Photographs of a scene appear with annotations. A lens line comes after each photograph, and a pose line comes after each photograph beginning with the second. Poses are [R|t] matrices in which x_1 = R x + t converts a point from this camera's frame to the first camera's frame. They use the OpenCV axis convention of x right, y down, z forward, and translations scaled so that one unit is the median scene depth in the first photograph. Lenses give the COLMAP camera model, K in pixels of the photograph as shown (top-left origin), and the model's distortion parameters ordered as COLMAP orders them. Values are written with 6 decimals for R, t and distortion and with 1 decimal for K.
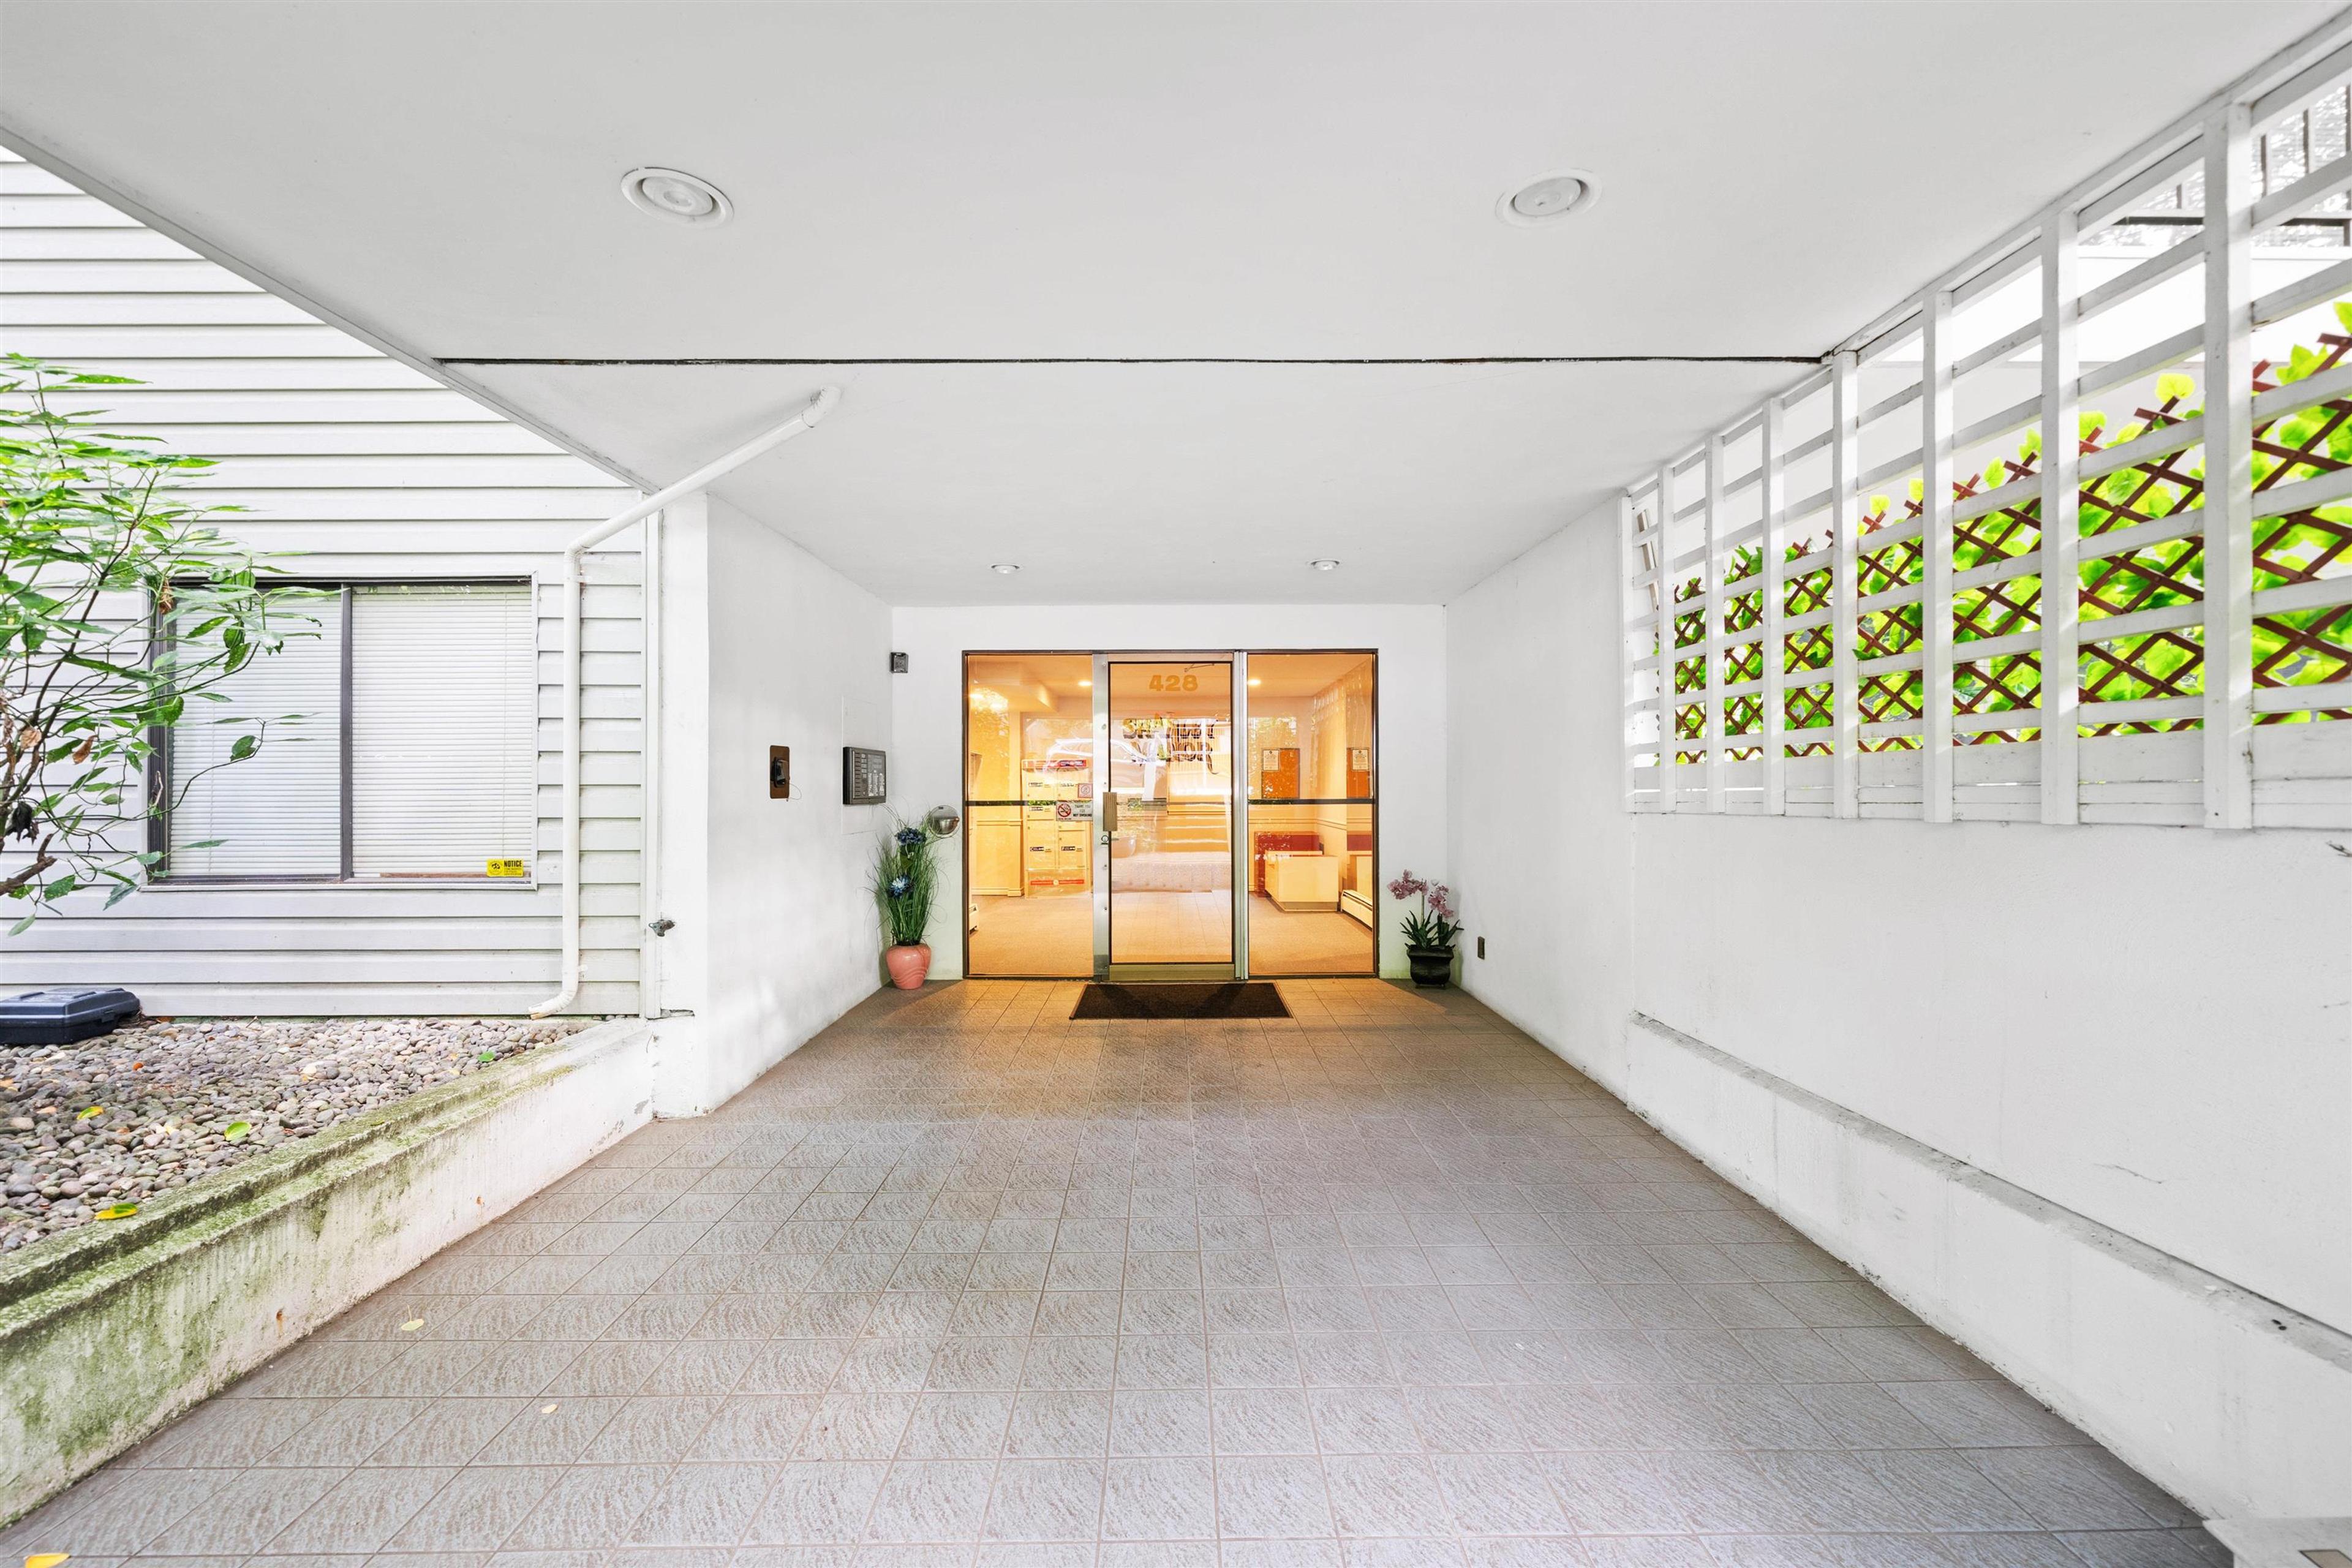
lens RADIAL K [[949.0, 0, 1185.5], [0, 949.0, 799.1], [0, 0, 1]] dist [0.000919, 0.000027]
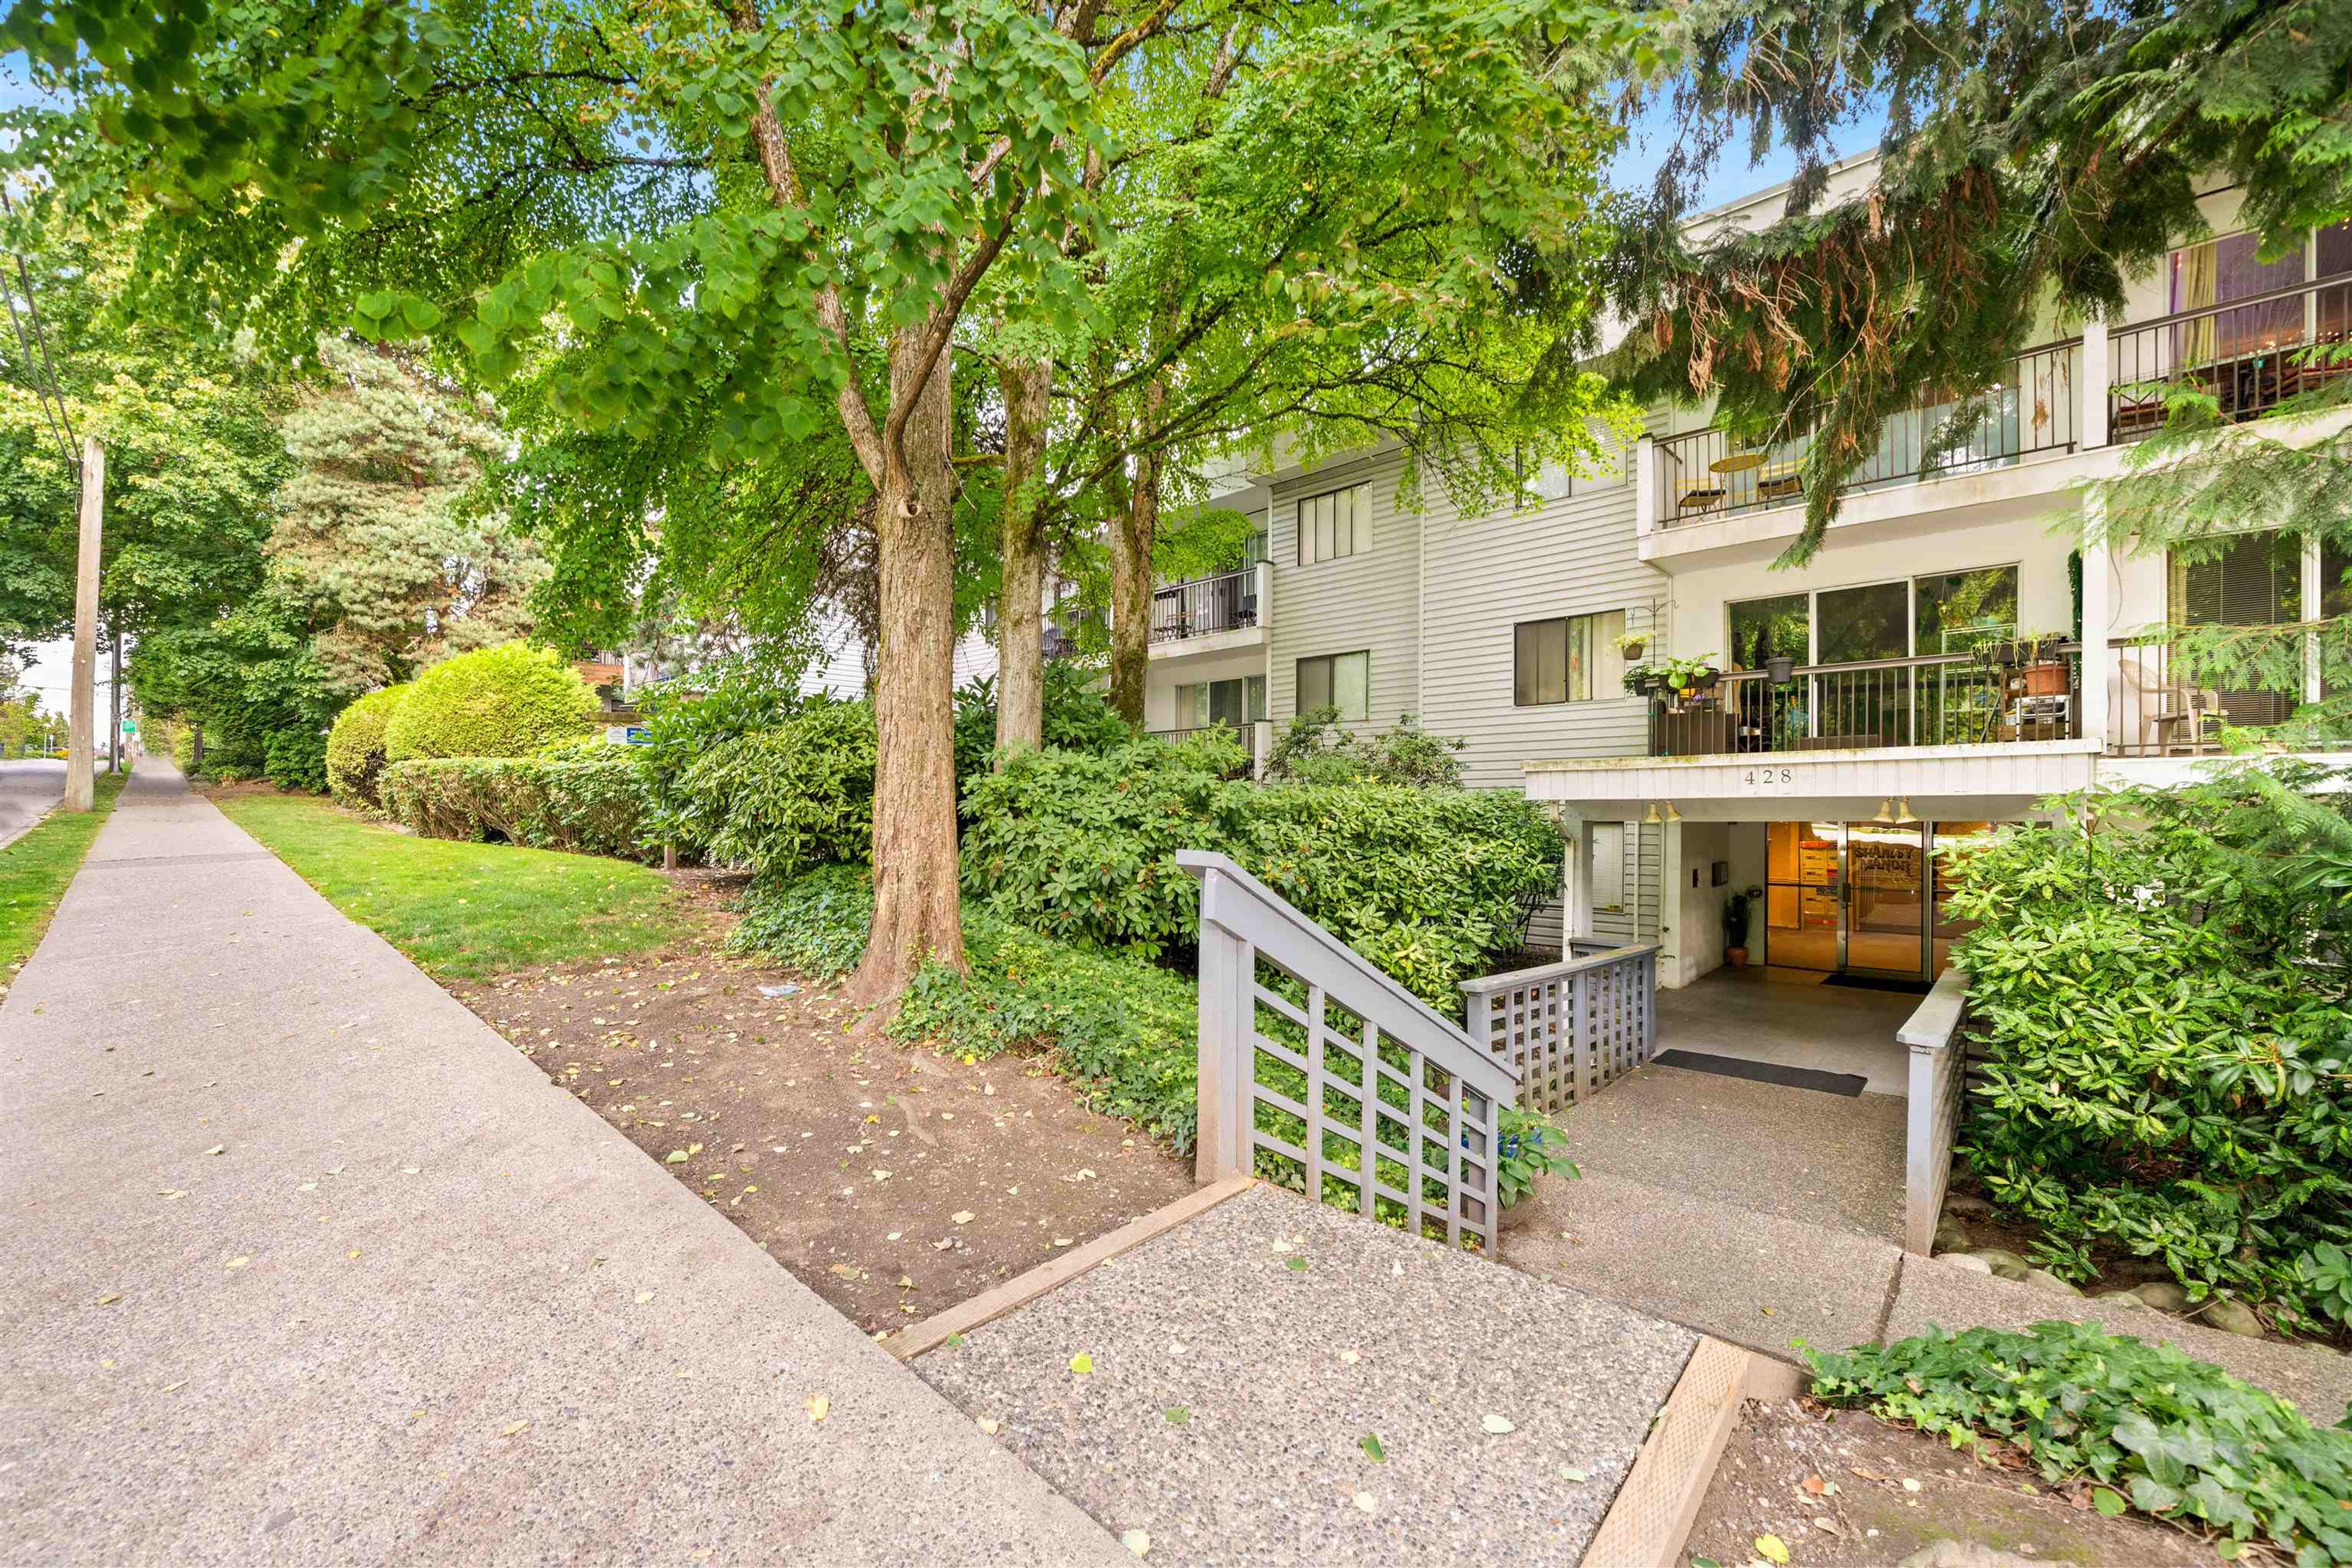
lens RADIAL K [[949.0, 0, 1185.5], [0, 949.0, 799.1], [0, 0, 1]] dist [0.000919, 0.000027]
pose [[0.727368, -0.003306, -0.686240, 0.299243], [-0.004572, 0.999943, -0.009663, -0.167295], [0.686233, 0.010166, 0.727311, -1.533015]]
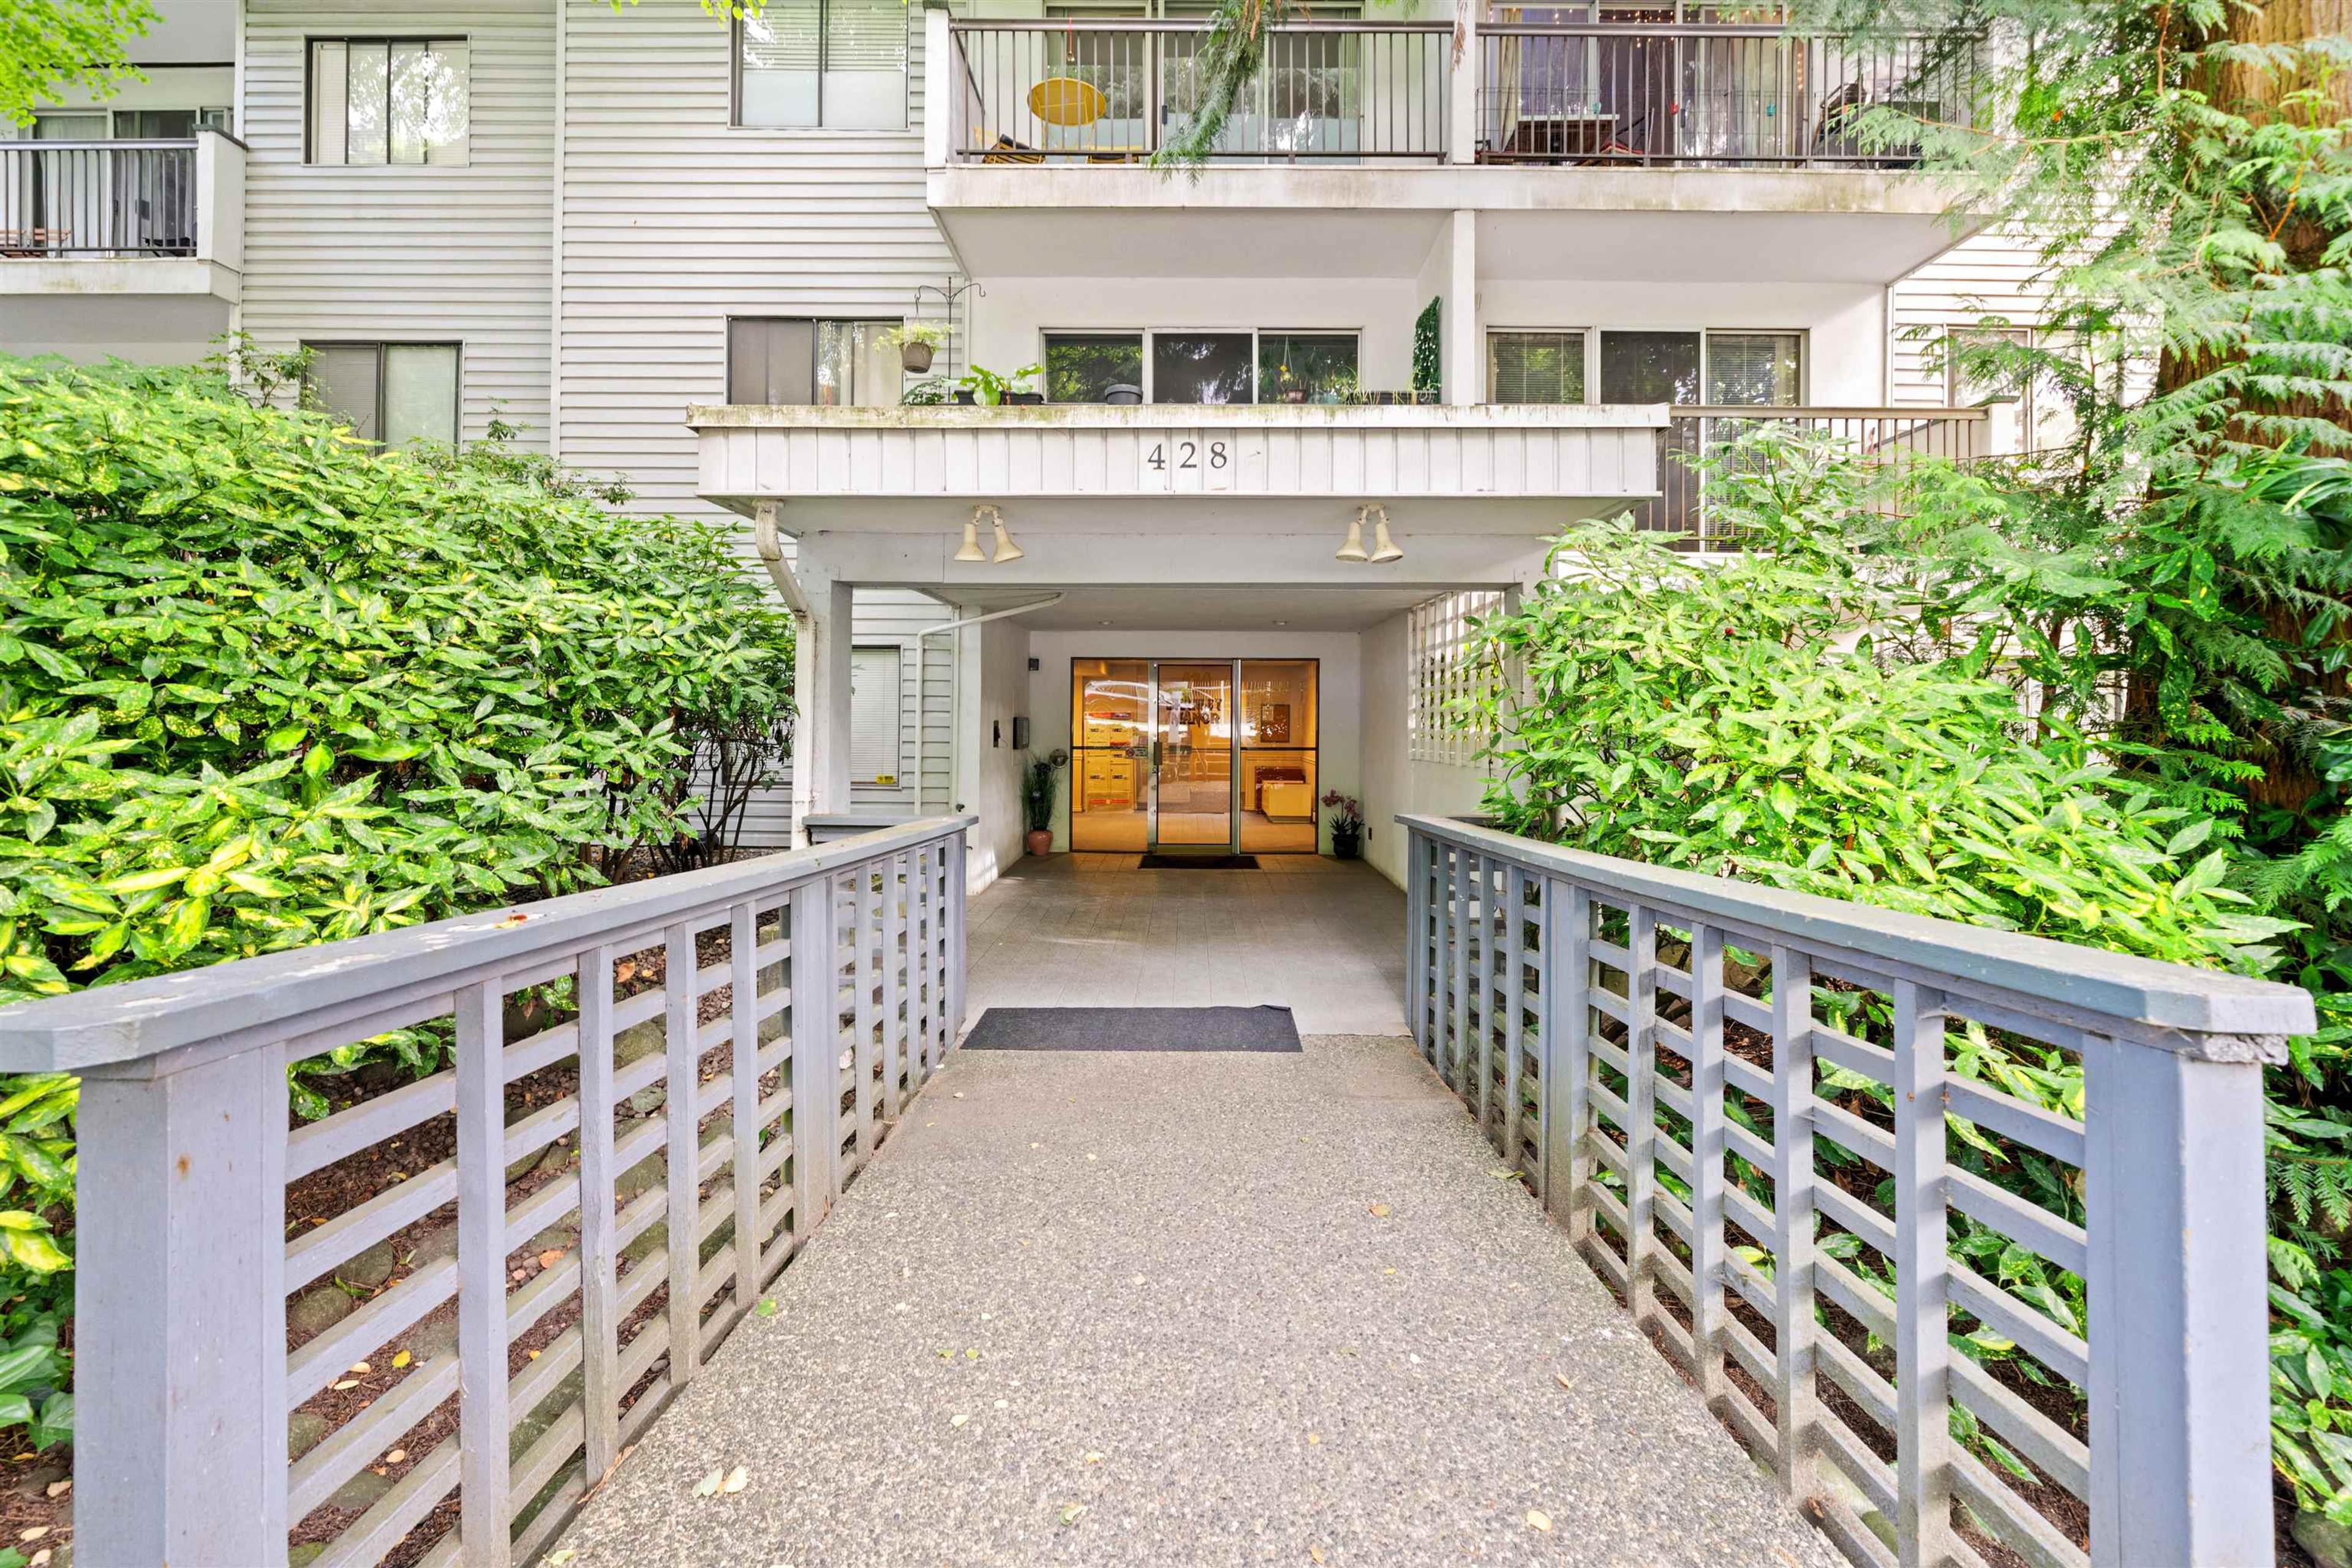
lens RADIAL K [[964.2, 0, 1182.3], [0, 964.2, 732.0], [0, 0, 1]] dist [0.000457, -0.000088]
pose [[0.999678, 0.008418, -0.023927, 0.004948], [-0.008437, 0.999964, -0.000683, -0.024113], [0.023921, 0.000885, 0.999713, -0.717535]]
